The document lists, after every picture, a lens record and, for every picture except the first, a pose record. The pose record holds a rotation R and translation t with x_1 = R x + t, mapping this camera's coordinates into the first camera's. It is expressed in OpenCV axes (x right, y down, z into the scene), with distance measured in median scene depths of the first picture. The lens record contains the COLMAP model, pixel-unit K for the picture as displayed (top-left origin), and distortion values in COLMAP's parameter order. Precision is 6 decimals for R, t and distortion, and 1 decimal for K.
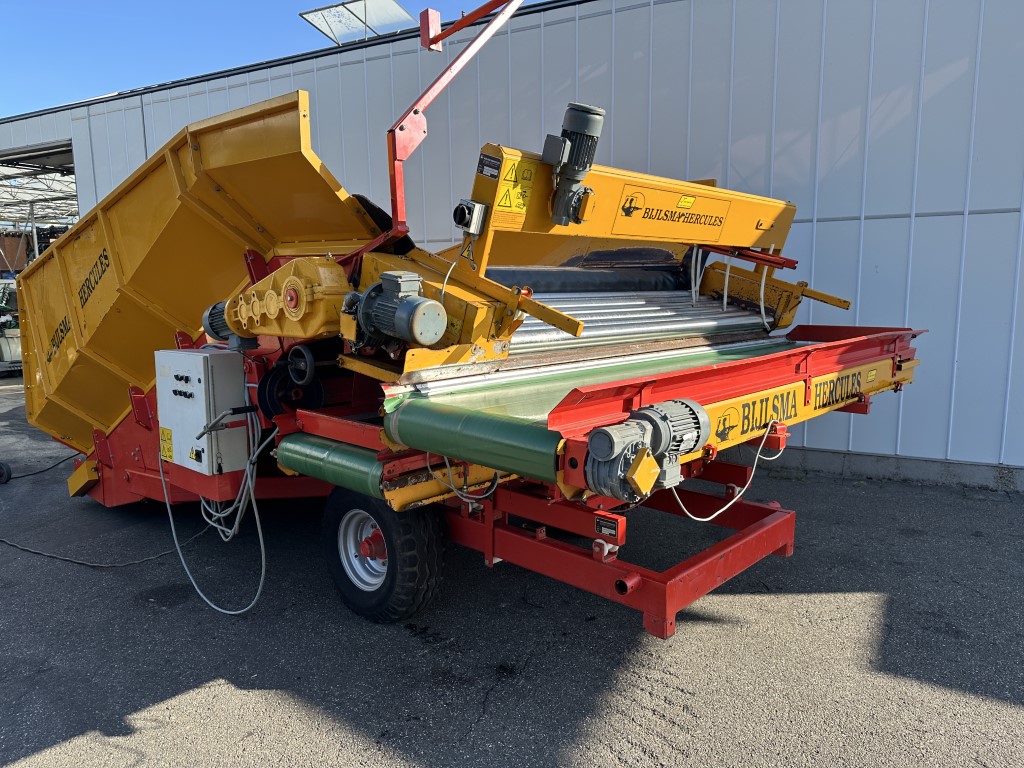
lens RADIAL K [[709.3, 0, 512.0], [0, 709.3, 384.0], [0, 0, 1]] dist [0.119489, -0.191118]
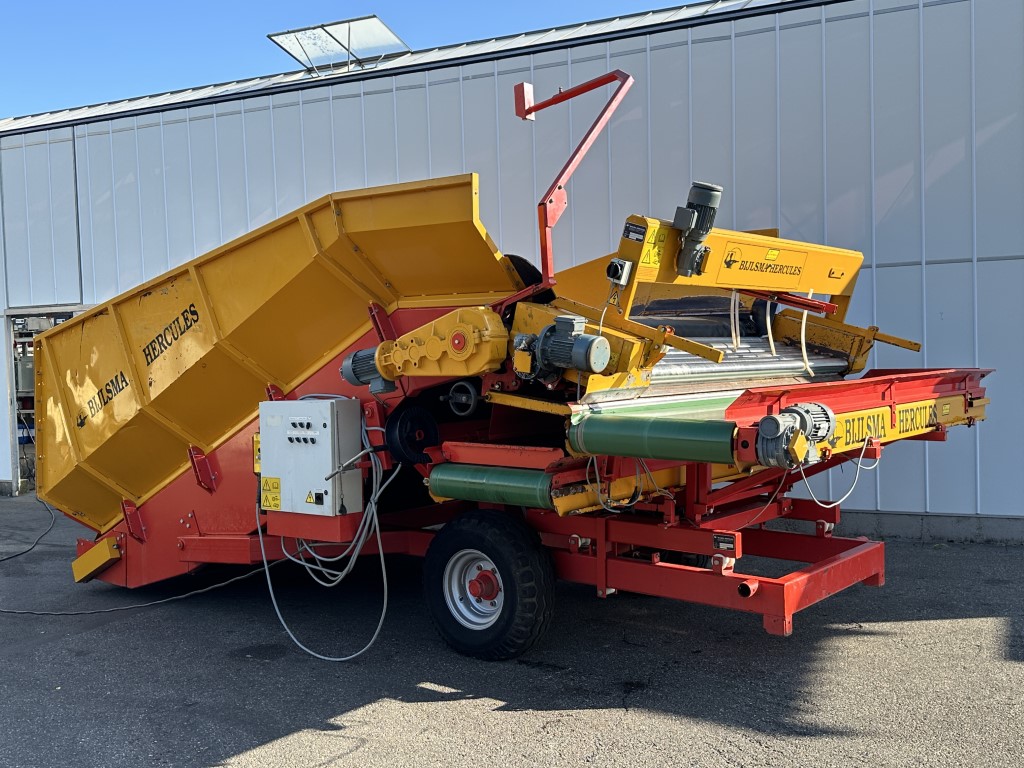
lens RADIAL K [[996.0, 0, 508.2], [0, 996.0, 382.3], [0, 0, 1]] dist [0.167347, -0.316309]
pose [[0.997909, -0.018742, 0.061865, -0.285687], [0.025261, 0.994009, -0.106338, 0.107400], [-0.059502, 0.107678, 0.992404, -0.544675]]
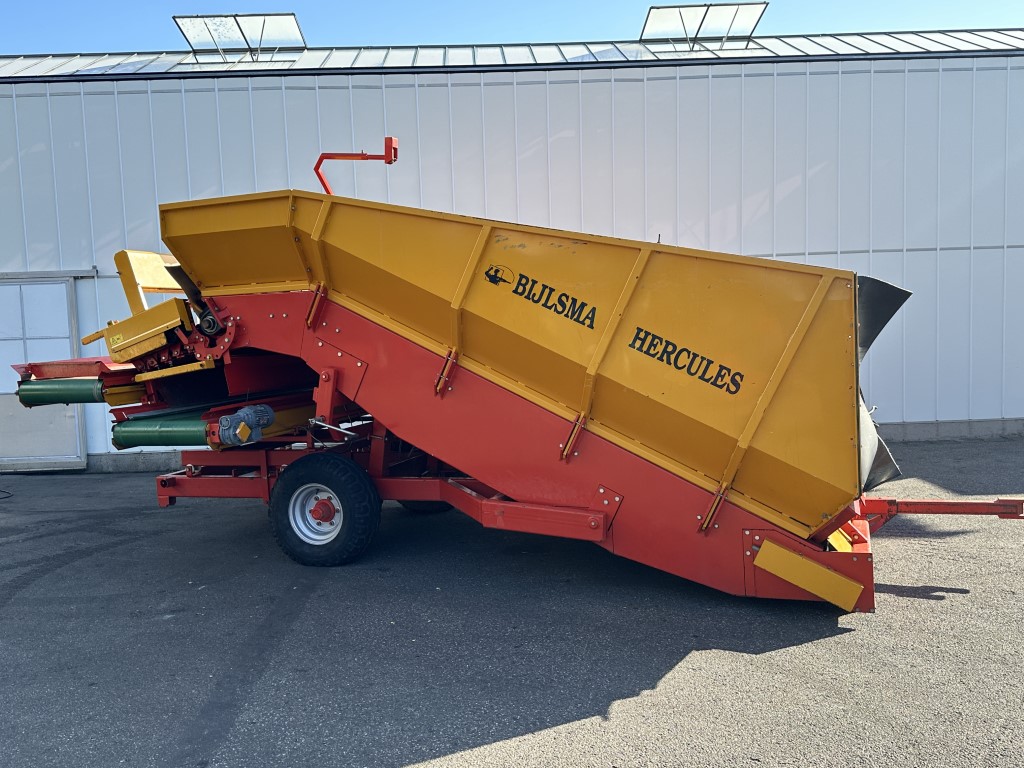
lens RADIAL K [[897.9, 0, 512.0], [0, 897.9, 384.0], [0, 0, 1]] dist [0.166566, -0.300840]
pose [[0.868885, -0.057494, 0.491663, -1.621766], [0.090343, 0.994969, -0.043306, 0.090125], [-0.486699, 0.082046, 0.869708, -0.499429]]
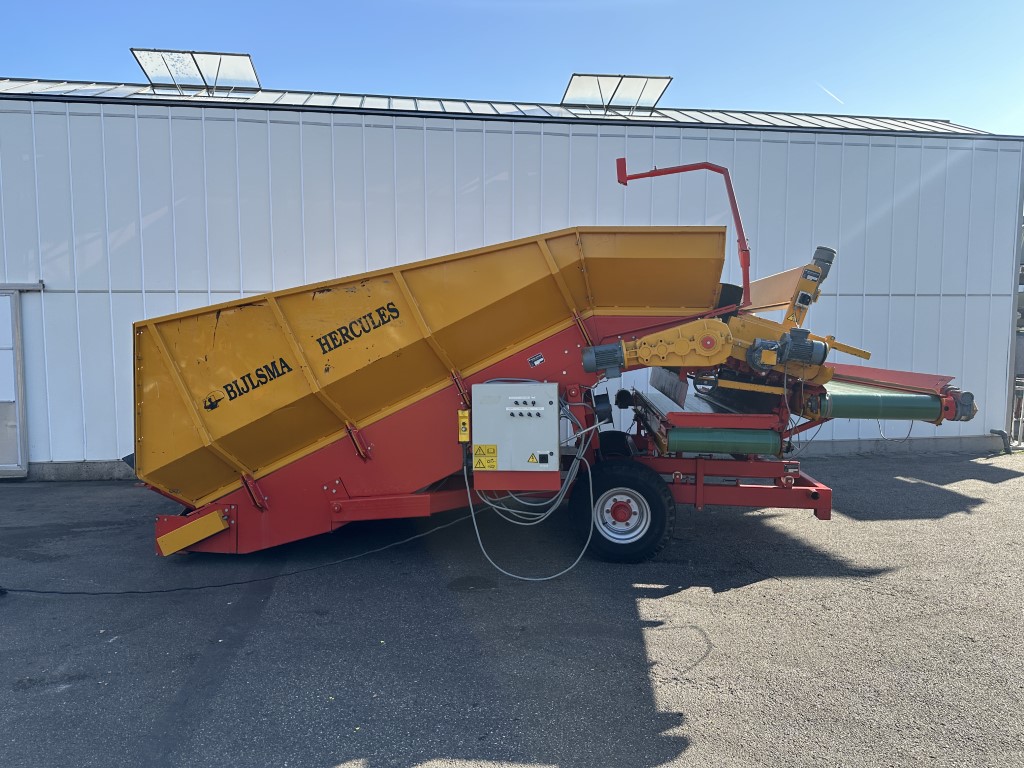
lens RADIAL K [[705.6, 0, 510.7], [0, 705.6, 380.9], [0, 0, 1]] dist [0.081020, -0.092734]
pose [[0.806963, -0.031489, 0.589762, -1.452403], [0.073561, 0.996161, -0.047464, 0.013288], [-0.586003, 0.081685, 0.806181, -0.056791]]
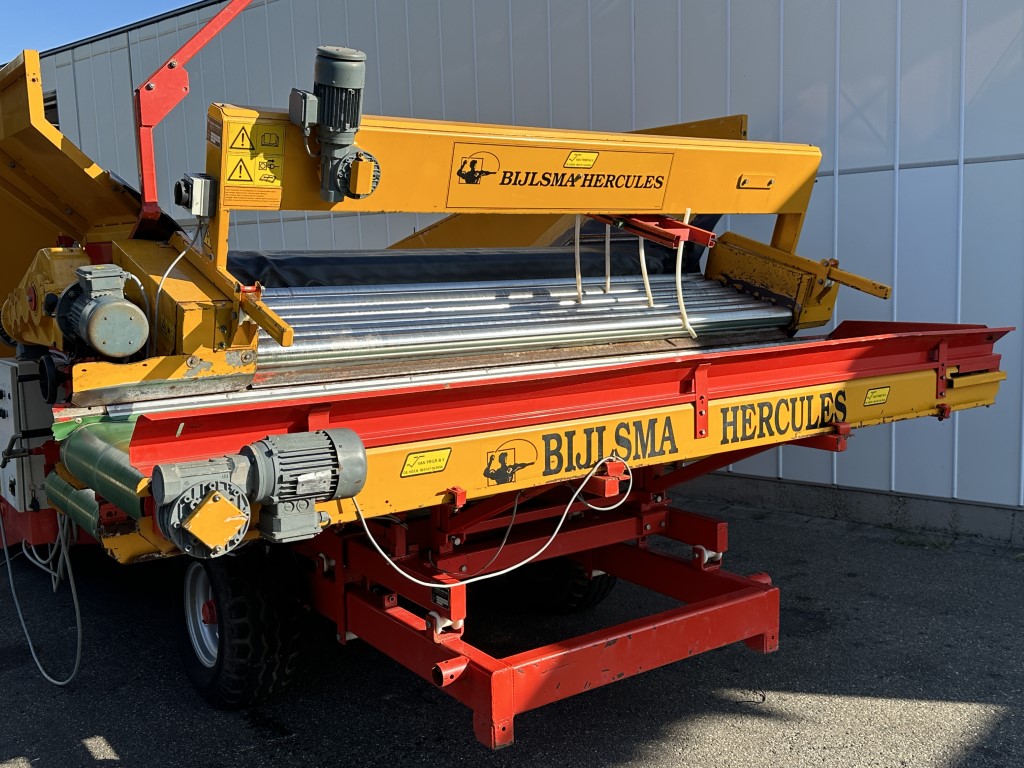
lens RADIAL K [[996.0, 0, 508.2], [0, 996.0, 382.3], [0, 0, 1]] dist [0.167347, -0.316309]
pose [[0.979281, 0.004540, -0.202457, 0.402570], [-0.007494, 0.999876, -0.013831, -0.010028], [0.202369, 0.015061, 0.979194, -0.024973]]
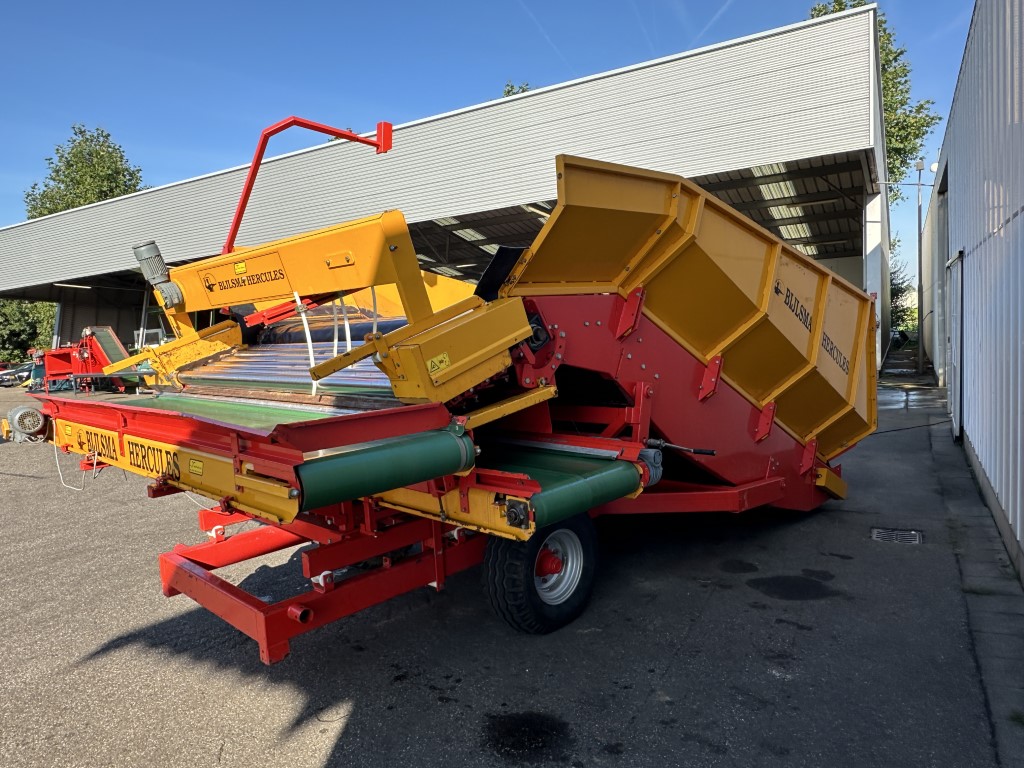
lens RADIAL K [[704.7, 0, 507.8], [0, 704.7, 380.6], [0, 0, 1]] dist [0.002551, 0.003970]
pose [[-0.042975, 0.089983, -0.995016, 1.406337], [-0.077807, 0.992610, 0.093126, -0.227278], [0.996042, 0.081421, -0.035656, 1.555629]]
